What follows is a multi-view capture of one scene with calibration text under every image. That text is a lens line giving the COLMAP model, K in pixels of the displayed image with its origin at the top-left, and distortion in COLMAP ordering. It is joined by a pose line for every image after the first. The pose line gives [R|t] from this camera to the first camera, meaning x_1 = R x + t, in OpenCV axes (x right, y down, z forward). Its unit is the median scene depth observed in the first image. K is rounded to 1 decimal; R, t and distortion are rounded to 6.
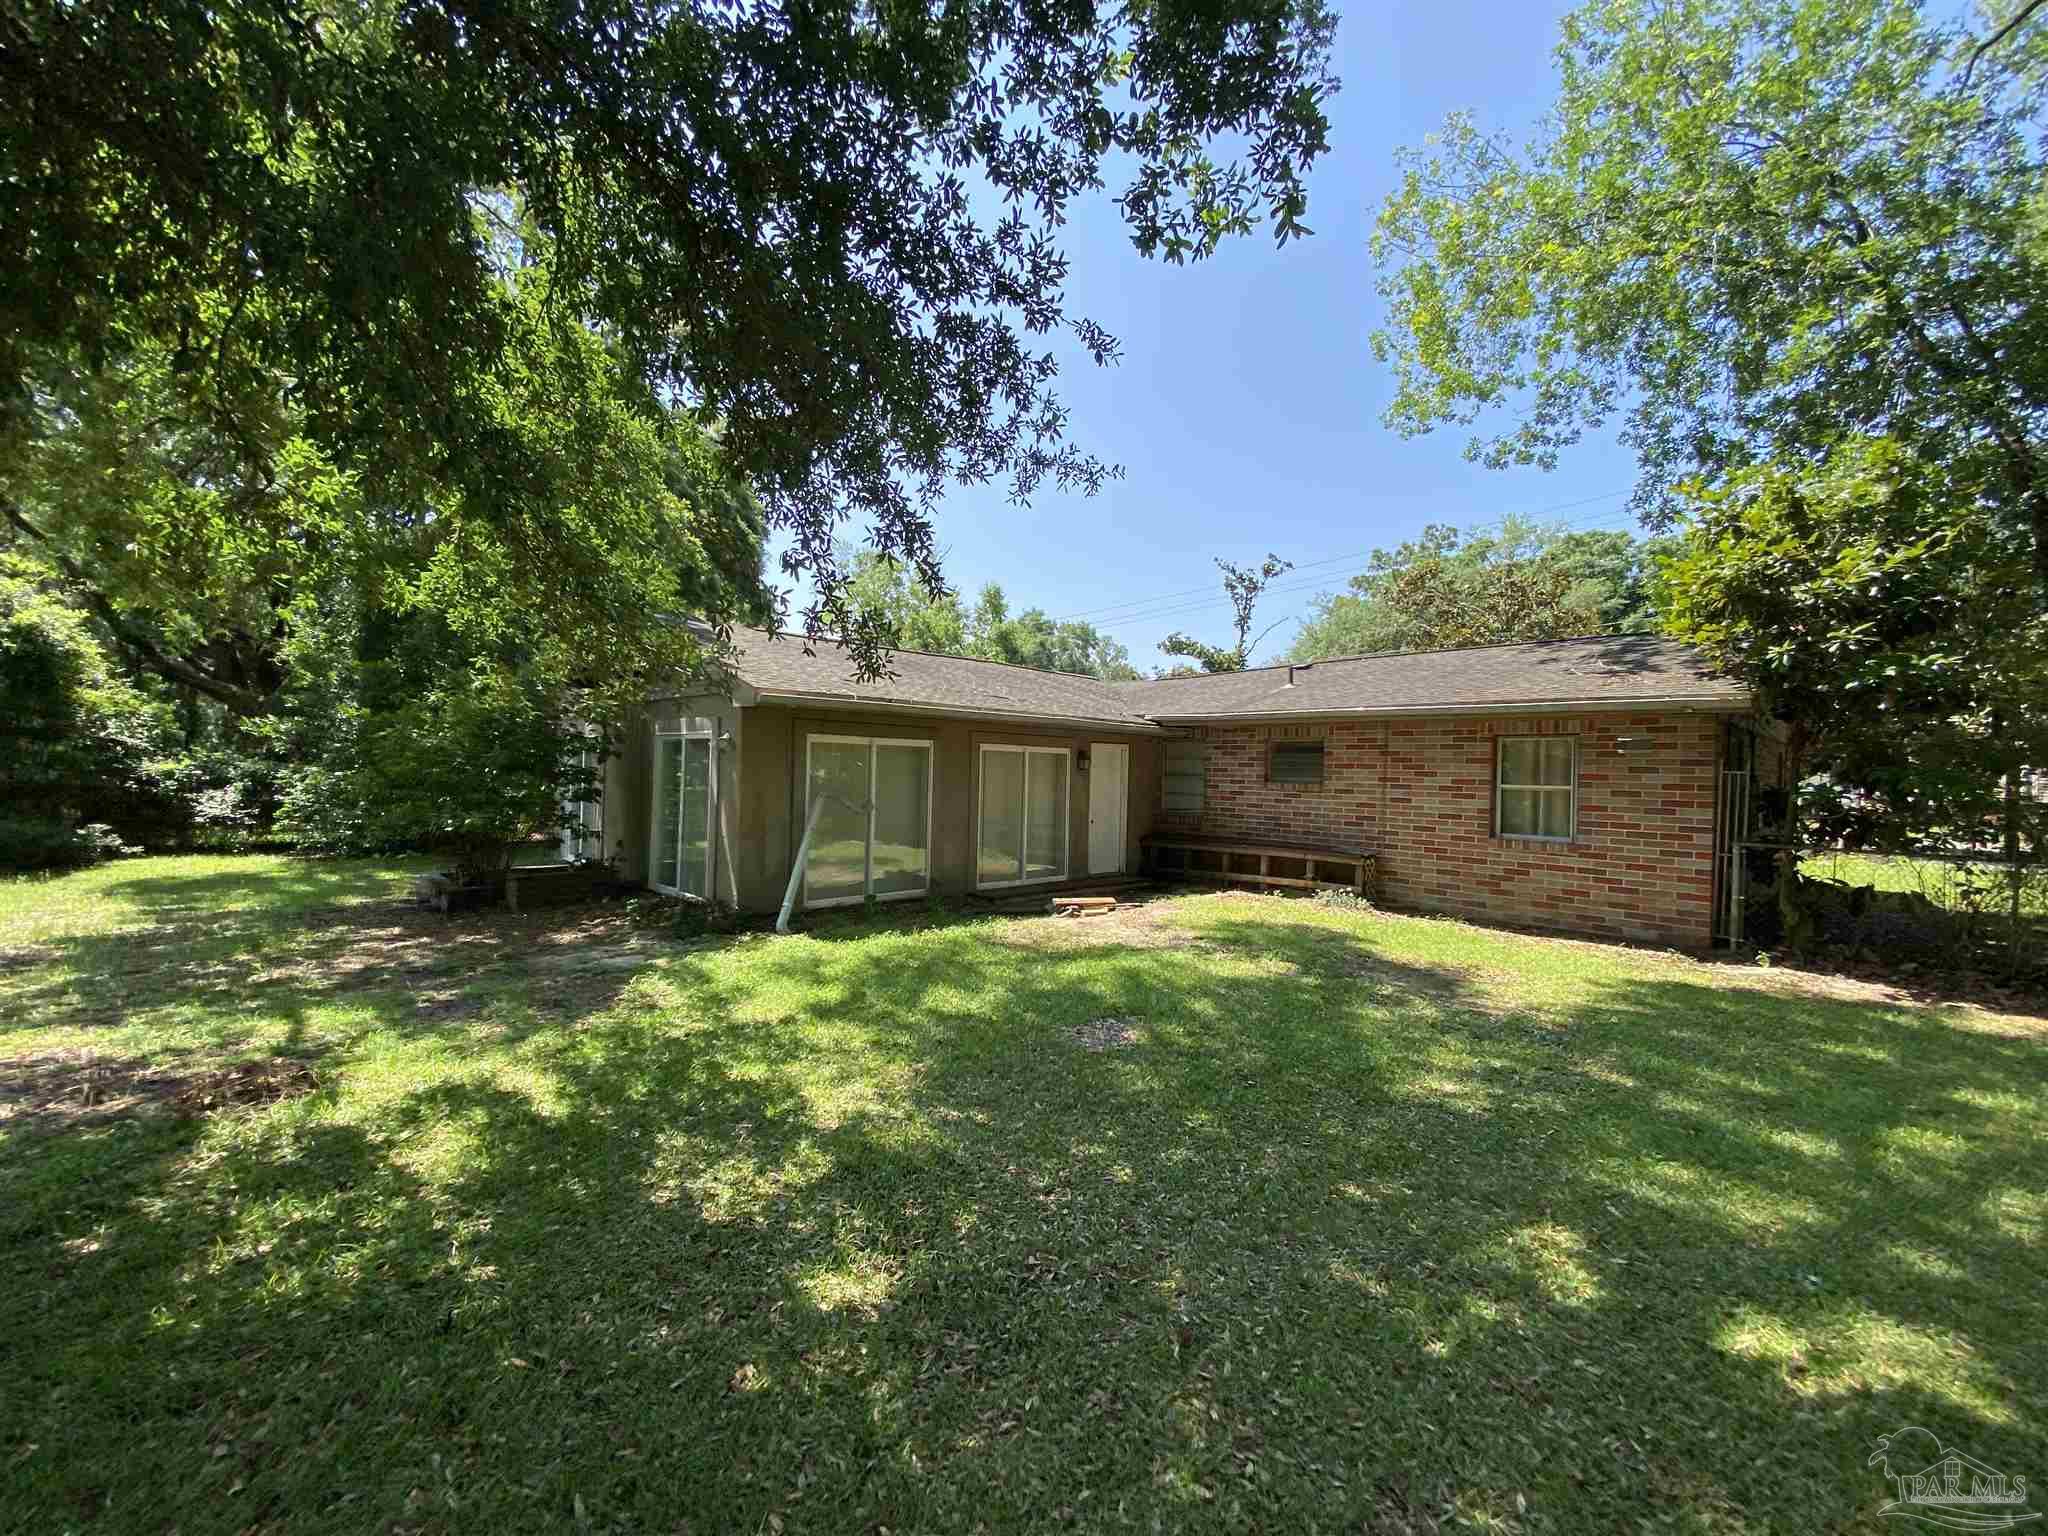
lens RADIAL K [[833.6, 0, 1025.8], [0, 833.6, 774.7], [0, 0, 1]] dist [0.023121, -0.021089]
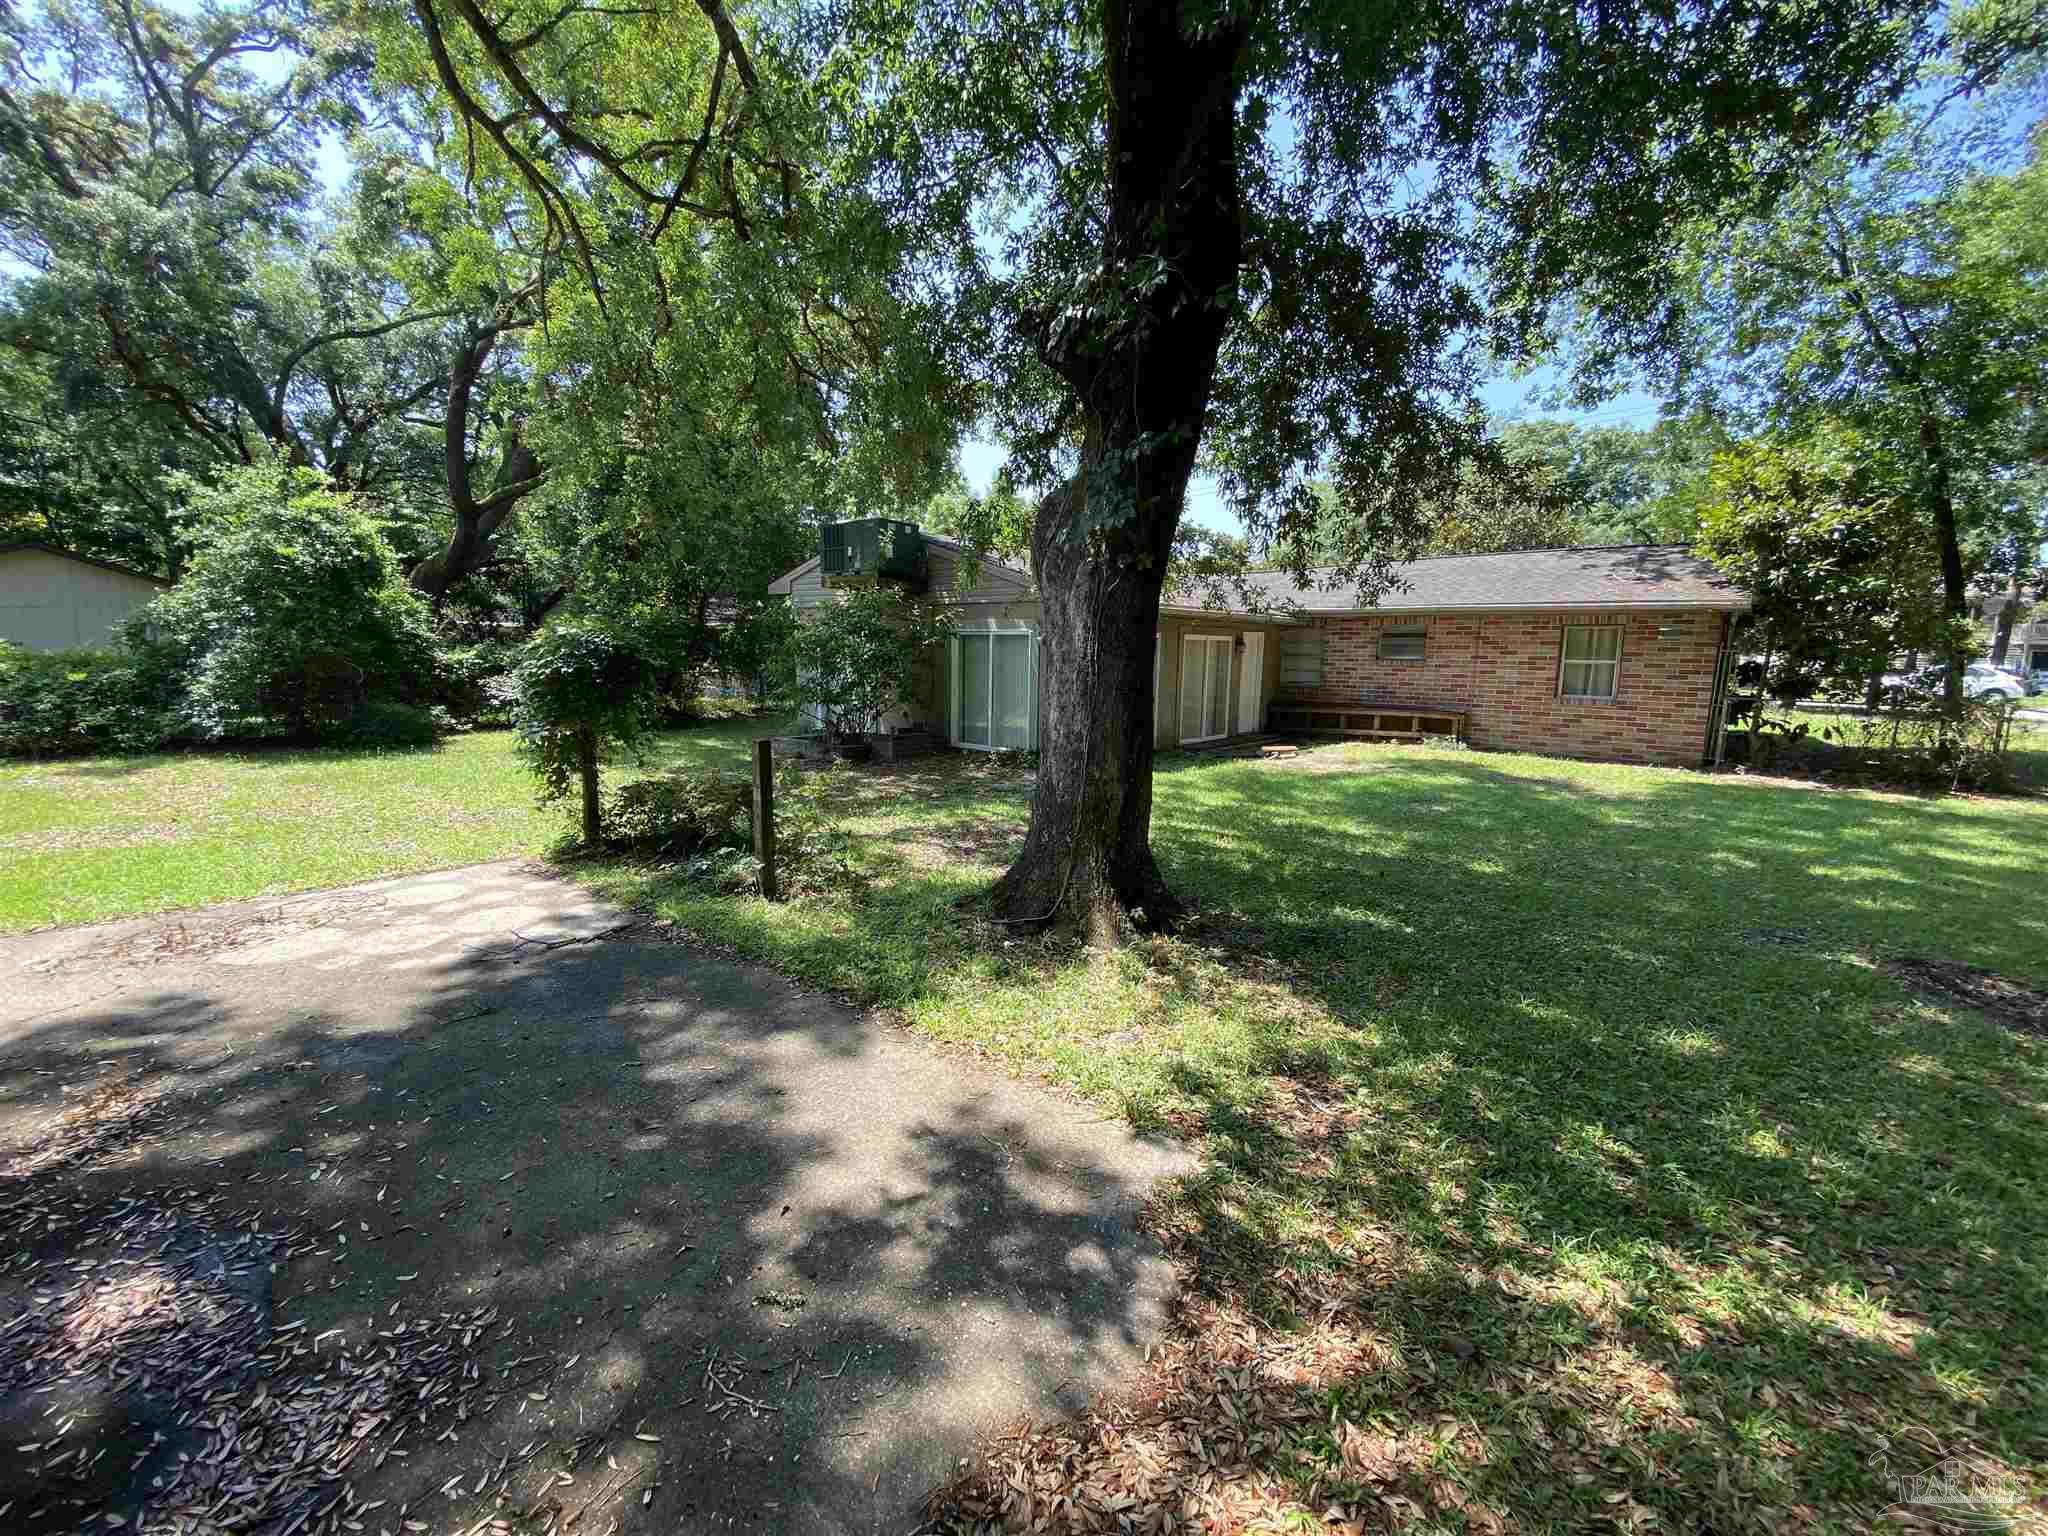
lens RADIAL K [[833.6, 0, 1018.6], [0, 833.6, 775.2], [0, 0, 1]] dist [0.023121, -0.021089]
pose [[0.996062, -0.022856, 0.085657, -0.547132], [0.010117, 0.989187, 0.146309, -0.014718], [-0.088075, -0.144866, 0.985523, -0.396721]]
